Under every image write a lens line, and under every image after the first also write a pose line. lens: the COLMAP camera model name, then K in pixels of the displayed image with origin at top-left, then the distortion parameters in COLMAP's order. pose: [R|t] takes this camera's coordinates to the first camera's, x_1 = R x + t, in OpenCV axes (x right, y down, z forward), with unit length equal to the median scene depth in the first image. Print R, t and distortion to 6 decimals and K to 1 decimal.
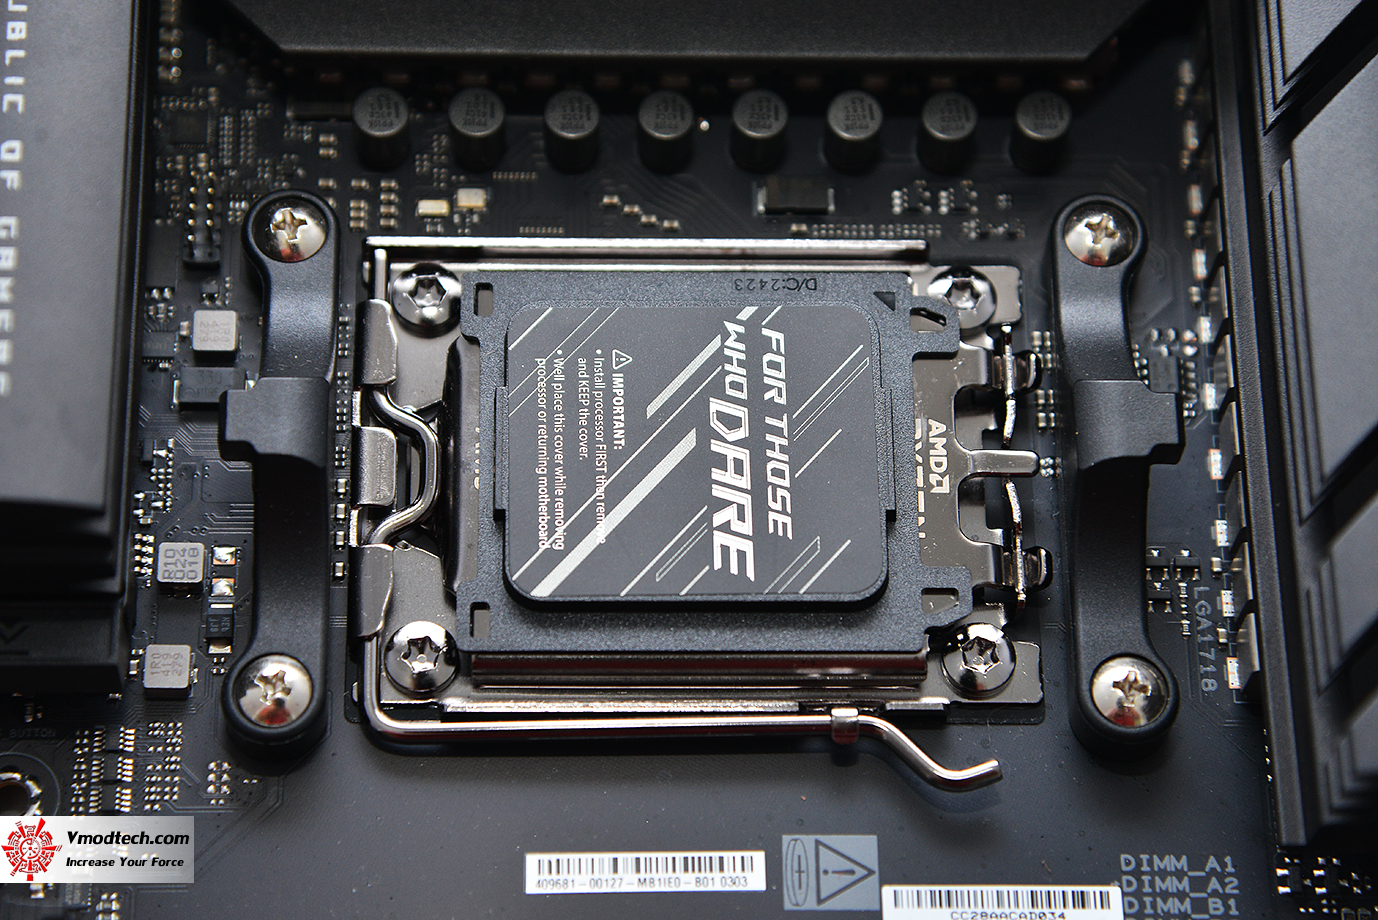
lens RADIAL K [[3651.9, 0, 685.4], [0, 3651.9, 462.9], [0, 0, 1]] dist [0.451524, 0.000000]
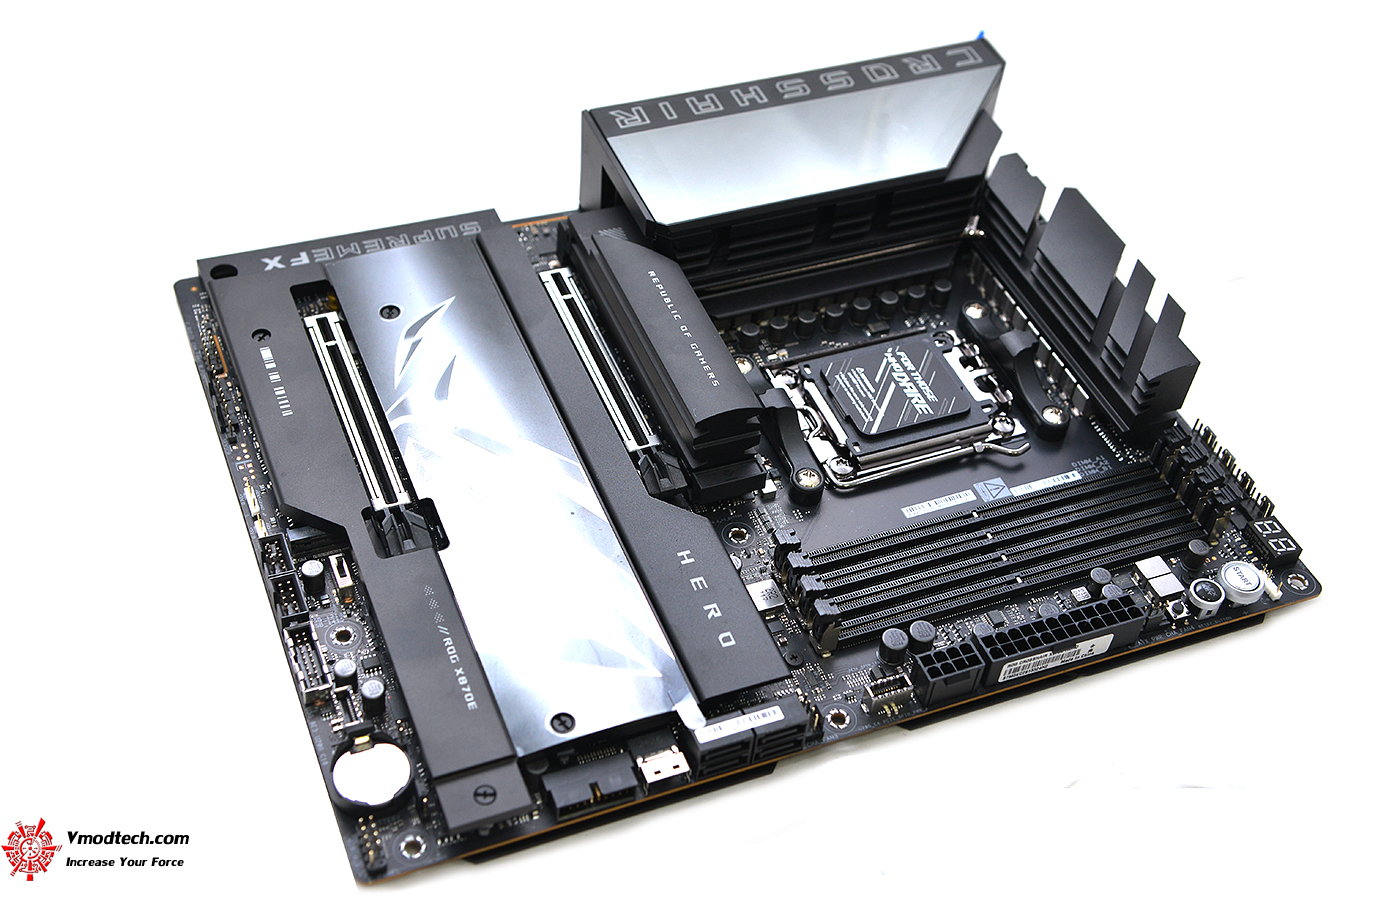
lens RADIAL K [[1740.5, 0, 690.9], [0, 1740.5, 459.1], [0, 0, 1]] dist [0.115066, 0.000000]
pose [[0.930434, -0.245041, 0.272486, -0.573971], [0.318378, 0.908714, -0.269953, 0.393893], [-0.181462, 0.337927, 0.923513, -0.299938]]
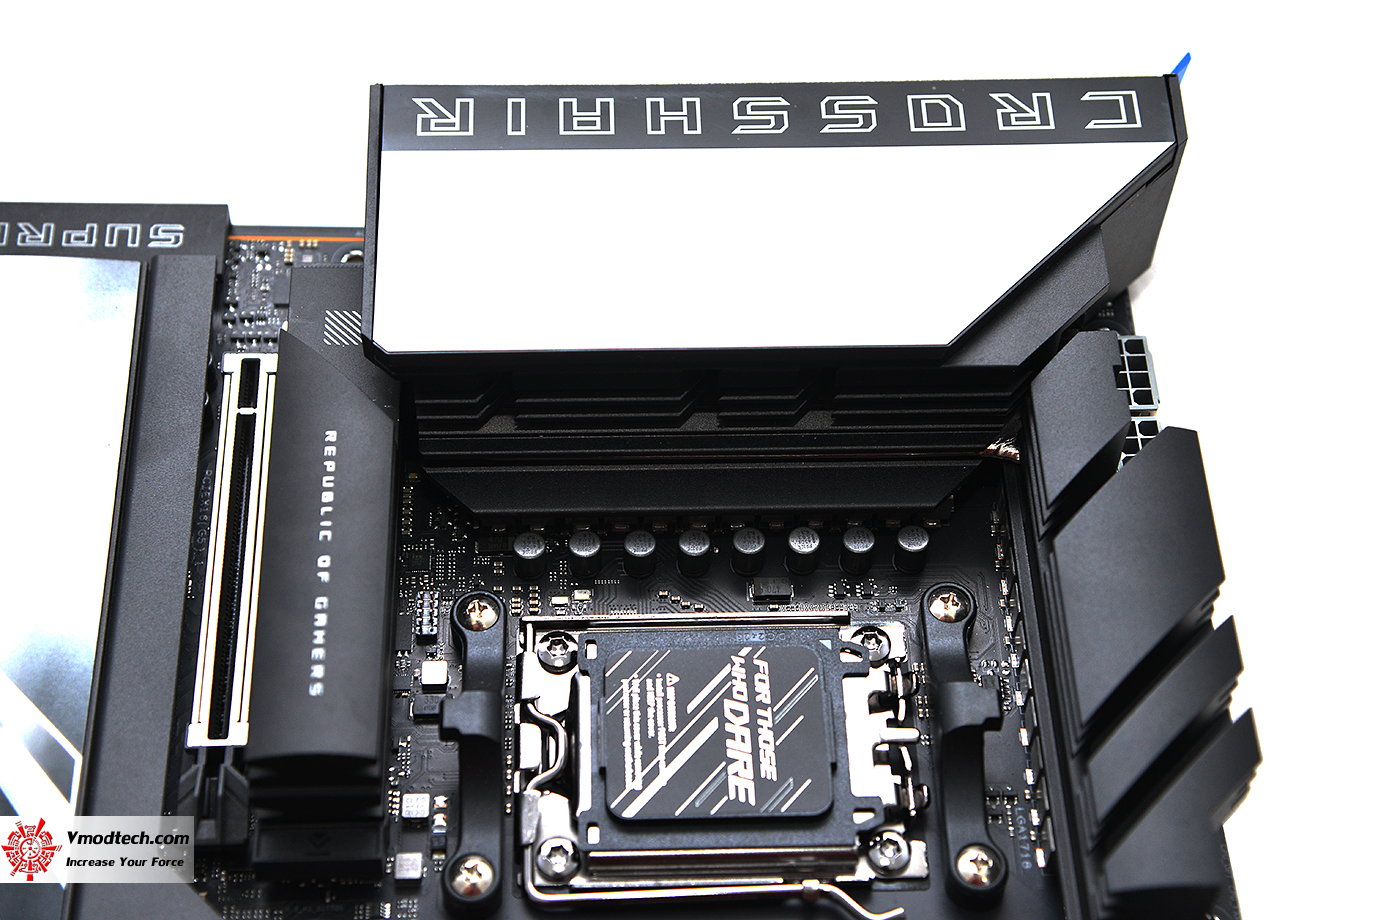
lens RADIAL K [[2468.3, 0, 685.3], [0, 2468.3, 467.6], [0, 0, 1]] dist [0.263284, 0.000000]
pose [[0.999662, -0.025920, -0.001881, -0.006789], [0.025098, 0.981692, -0.188812, 0.094165], [0.006741, 0.188701, 0.982011, -0.153724]]
